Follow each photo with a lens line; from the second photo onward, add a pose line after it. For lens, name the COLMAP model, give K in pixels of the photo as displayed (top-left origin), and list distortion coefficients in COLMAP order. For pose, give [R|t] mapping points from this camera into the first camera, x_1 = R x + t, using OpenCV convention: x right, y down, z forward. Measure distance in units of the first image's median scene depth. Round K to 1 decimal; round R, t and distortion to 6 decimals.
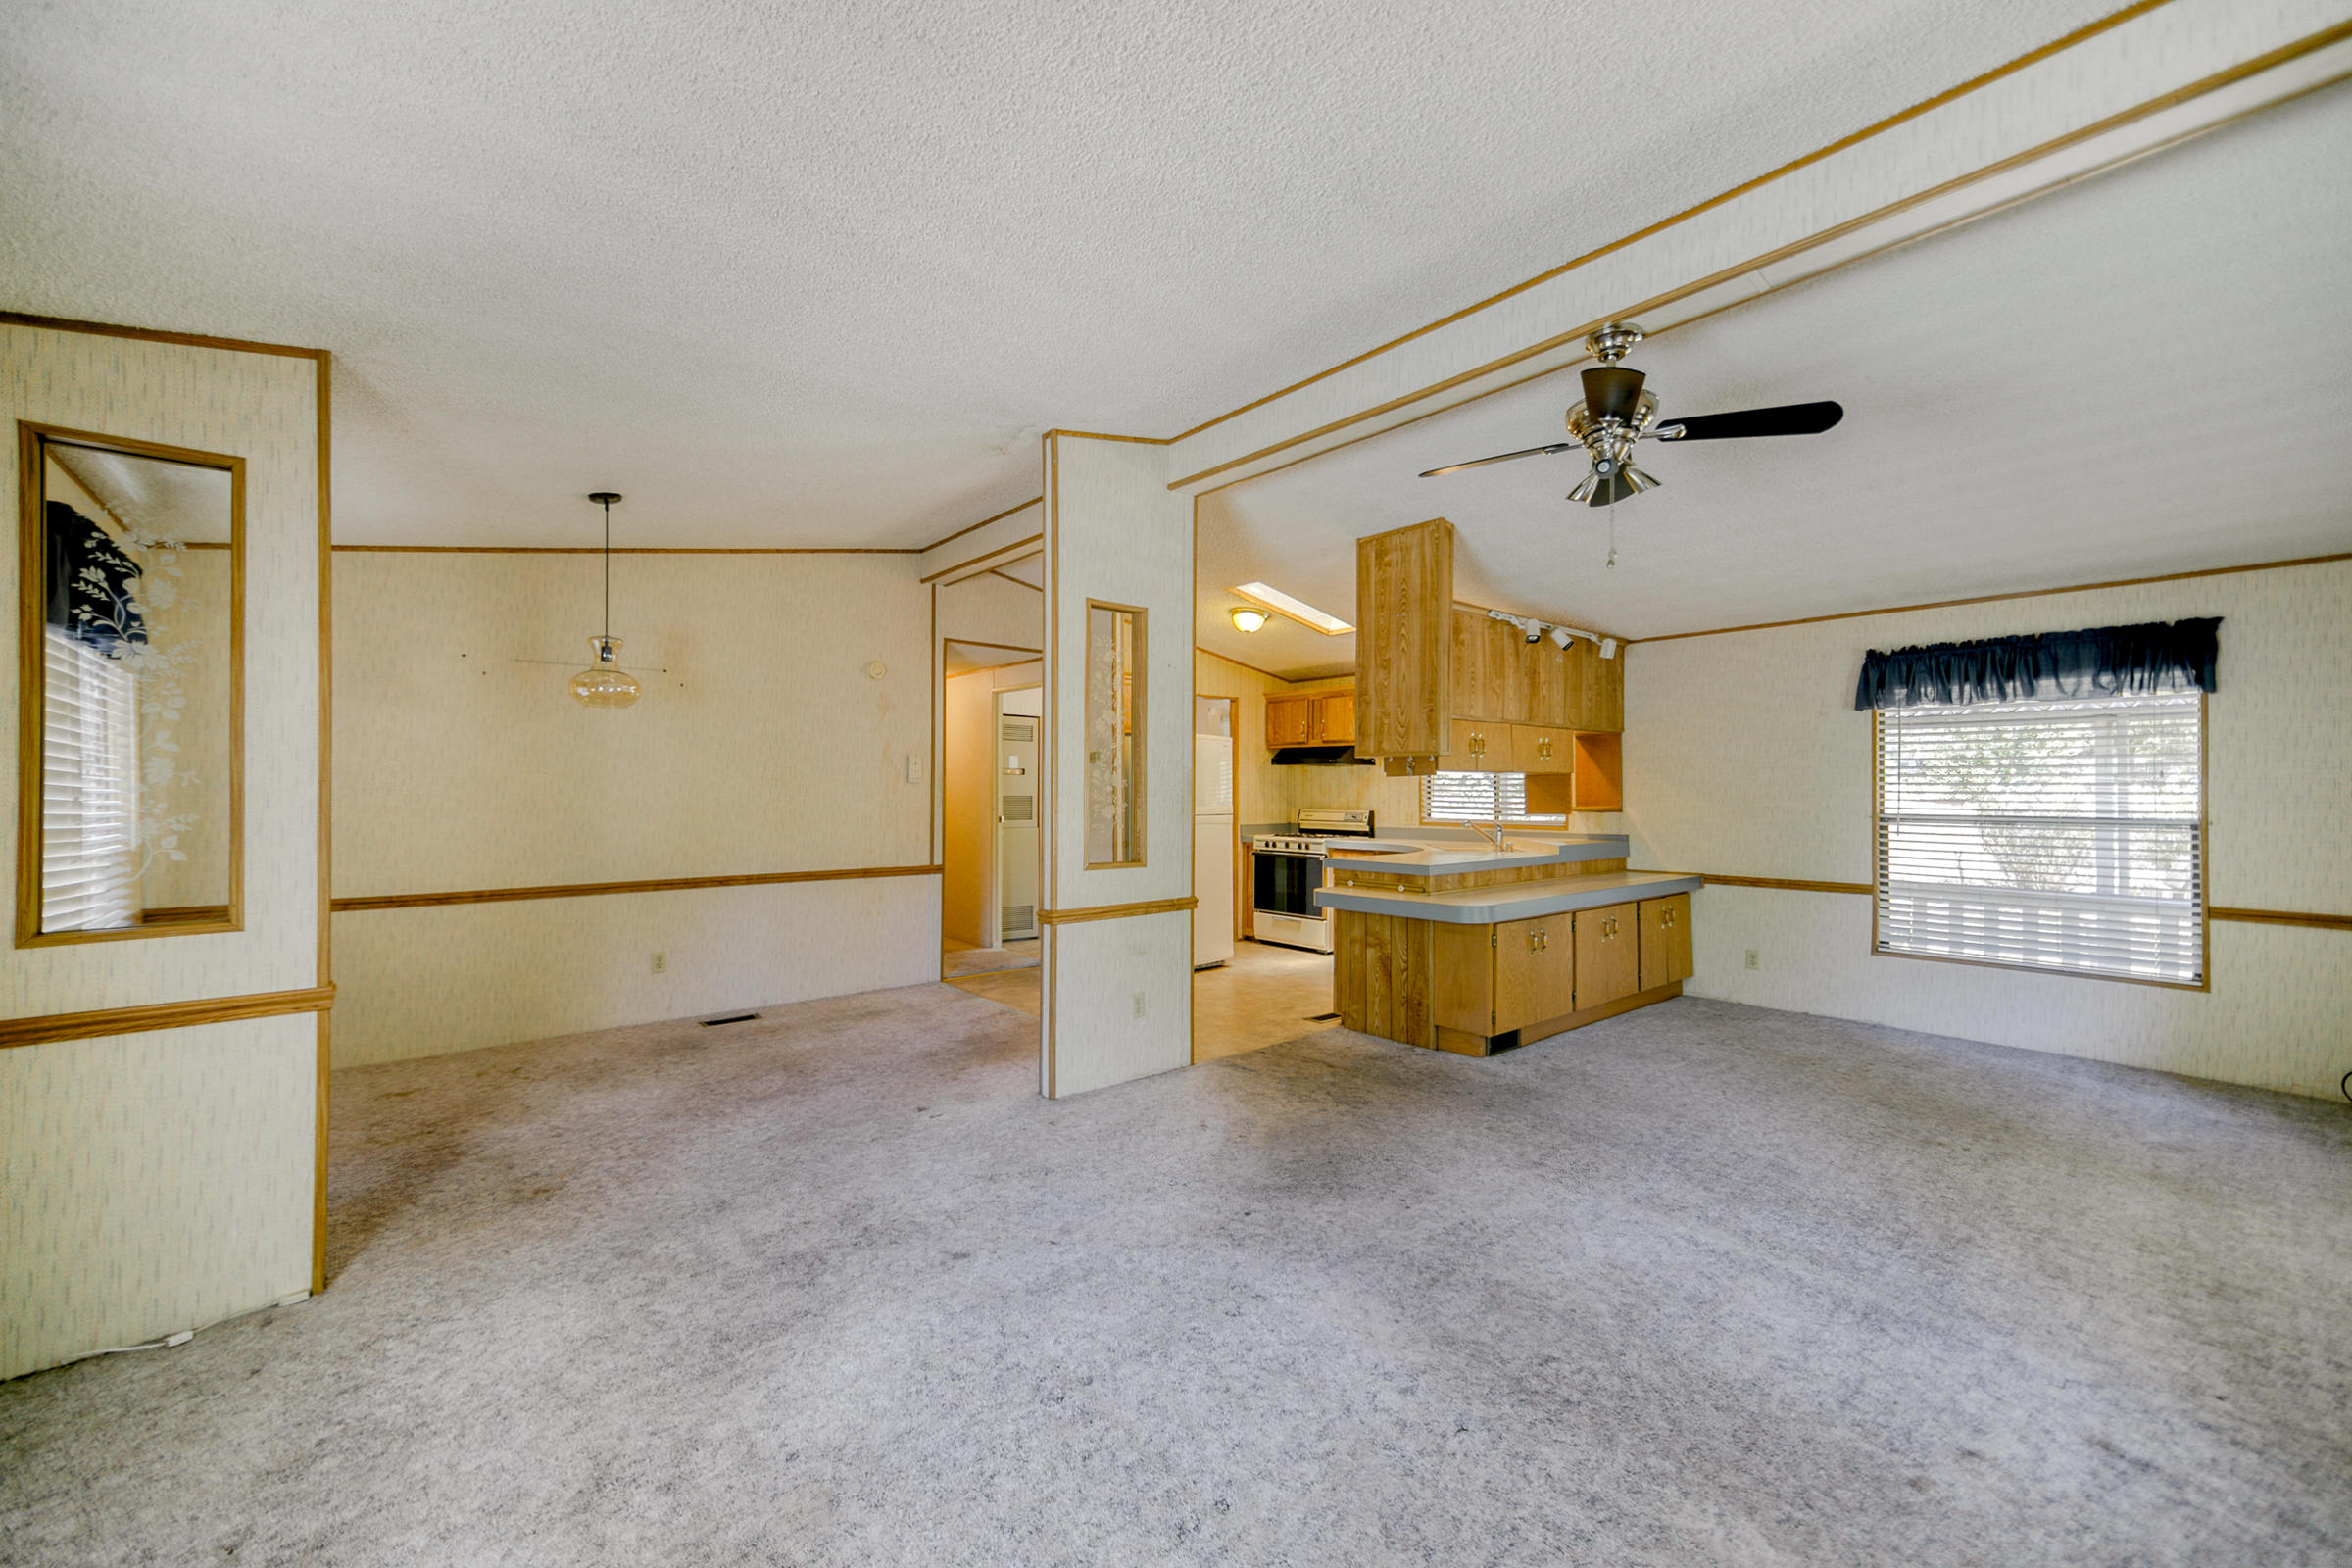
lens RADIAL K [[926.4, 0, 1167.2], [0, 926.4, 784.1], [0, 0, 1]] dist [-0.001589, 0.004212]
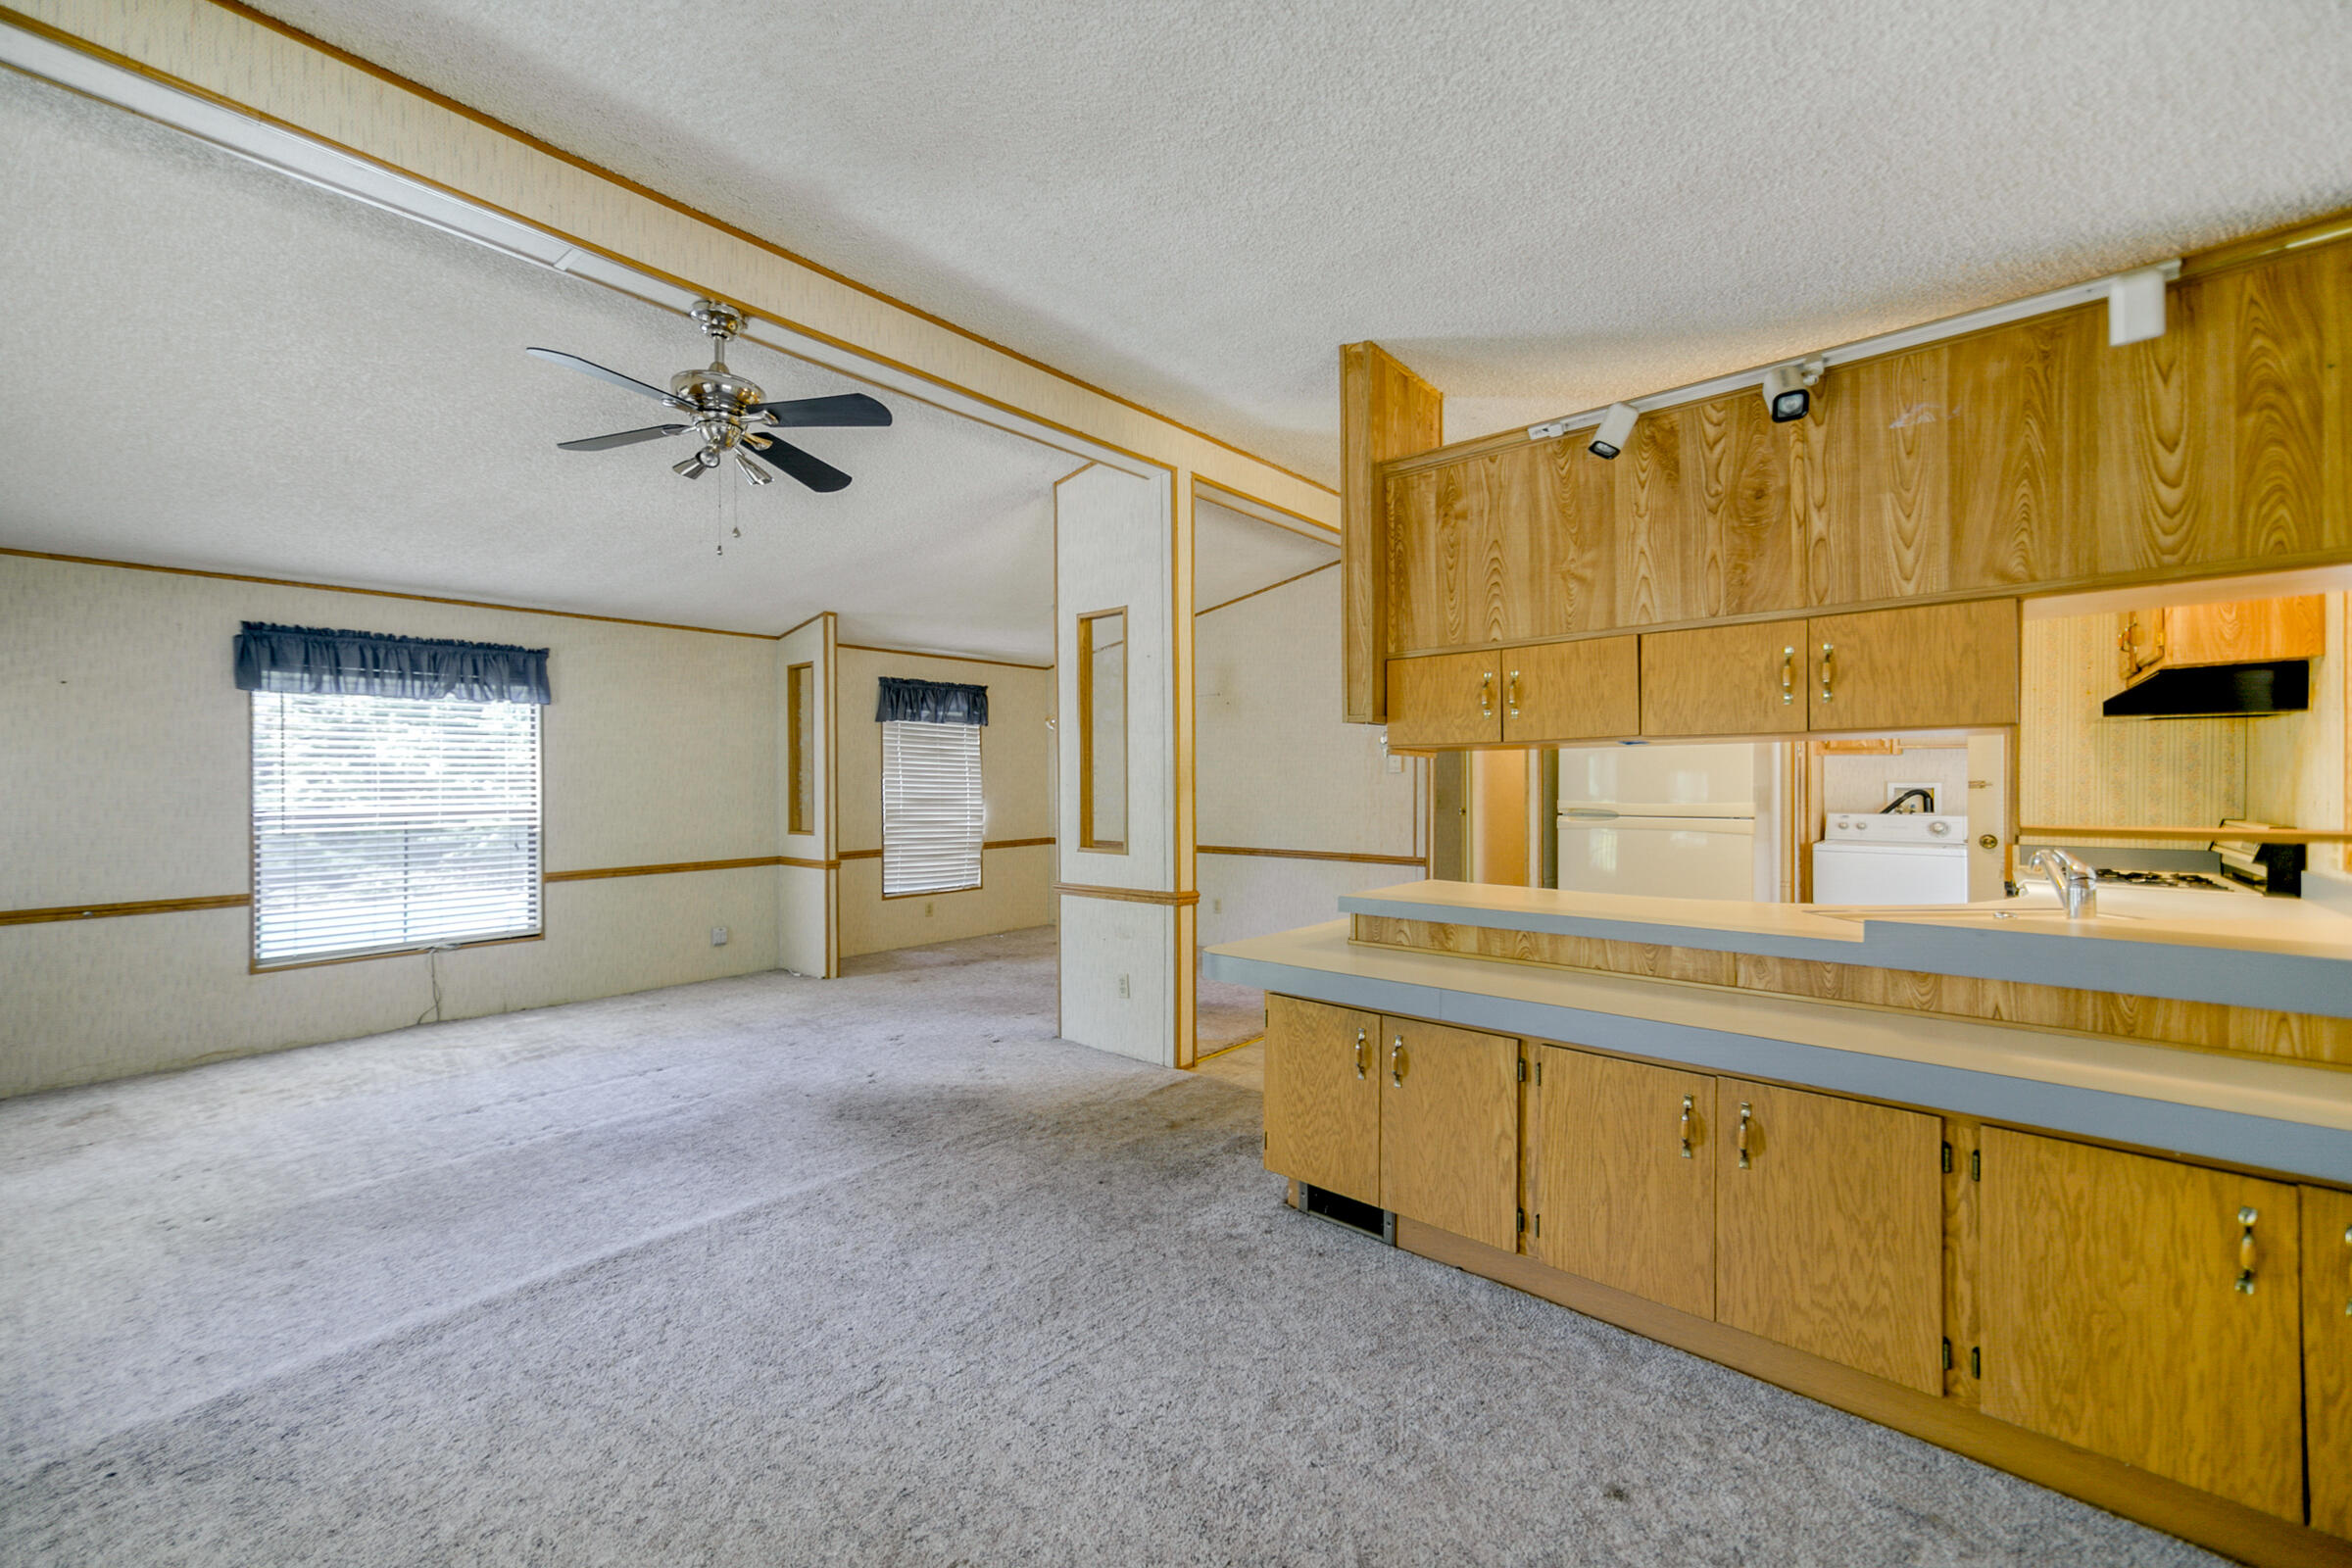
lens RADIAL K [[926.4, 0, 1167.2], [0, 926.4, 784.1], [0, 0, 1]] dist [-0.001589, 0.004212]
pose [[0.169227, 0.001020, -0.985577, 1.031007], [0.011061, 0.999935, 0.002934, 0.007913], [0.985515, -0.011398, 0.169205, 0.892441]]
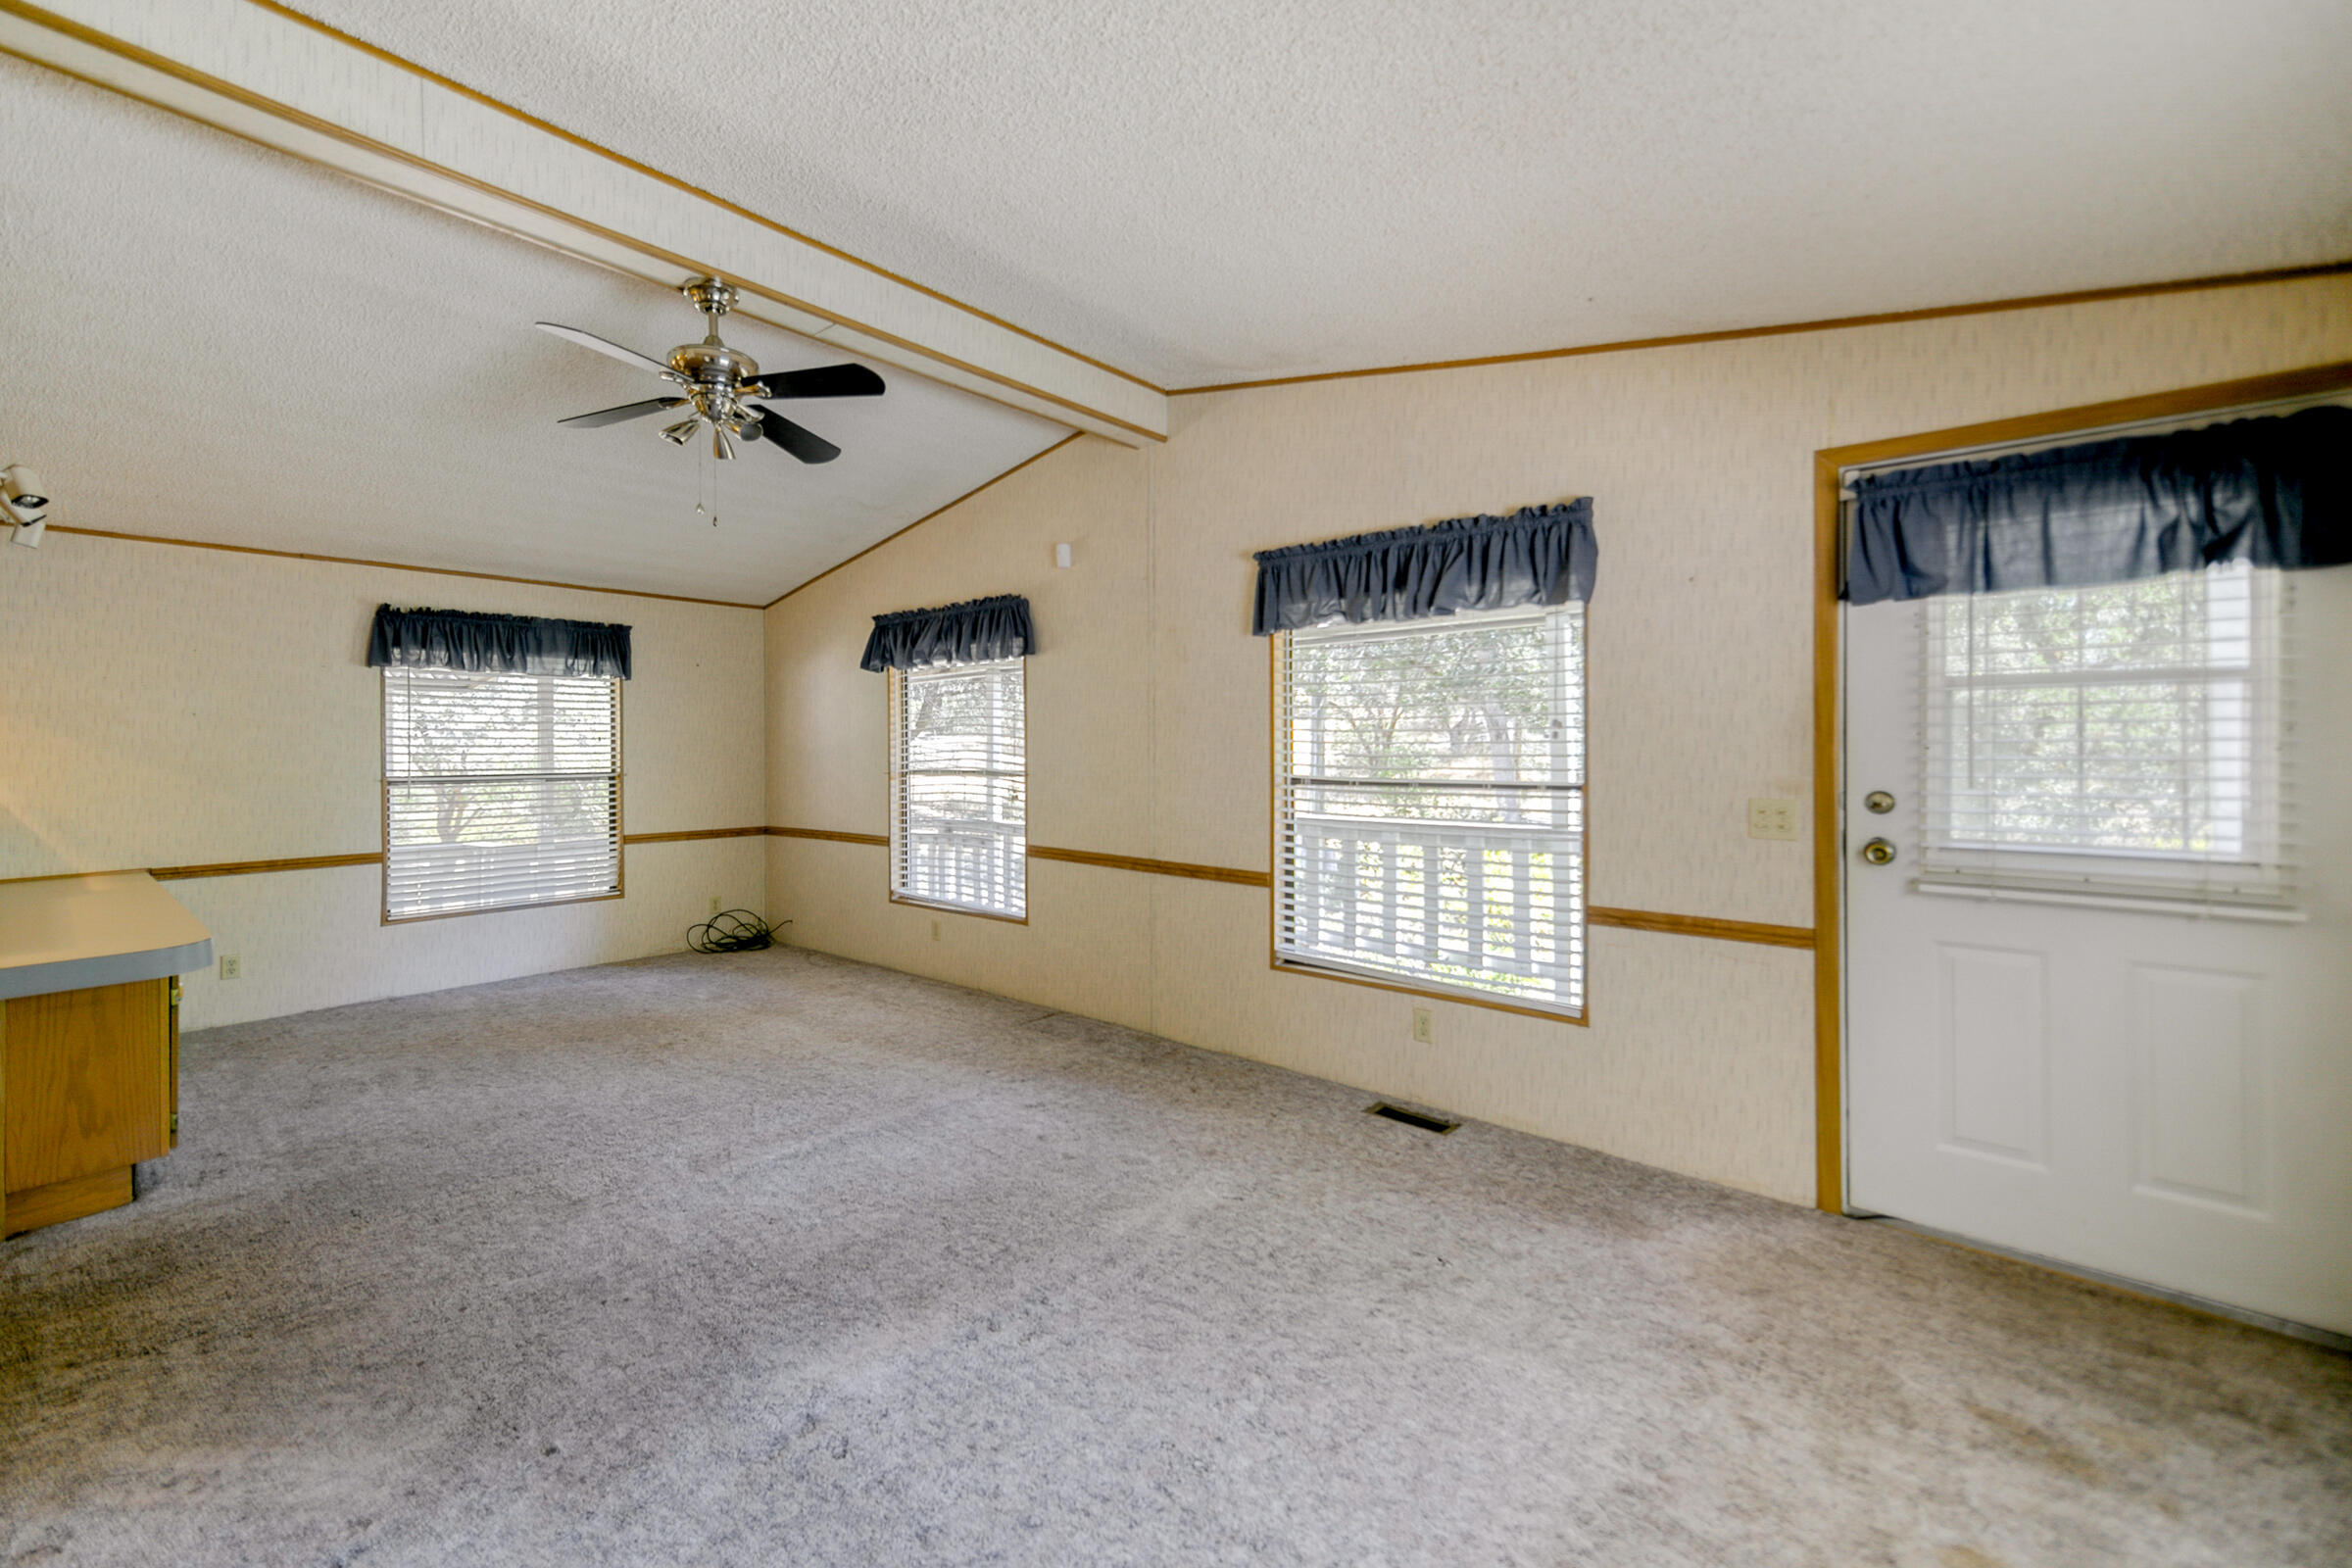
lens RADIAL K [[979.0, 0, 1116.4], [0, 979.0, 744.2], [0, 0, 1]] dist [-0.000799, 0.005451]
pose [[-0.141763, 0.000892, 0.989900, -0.420328], [0.000514, 1.000000, -0.000828, -0.000504], [-0.989900, 0.000391, -0.141764, 0.500715]]
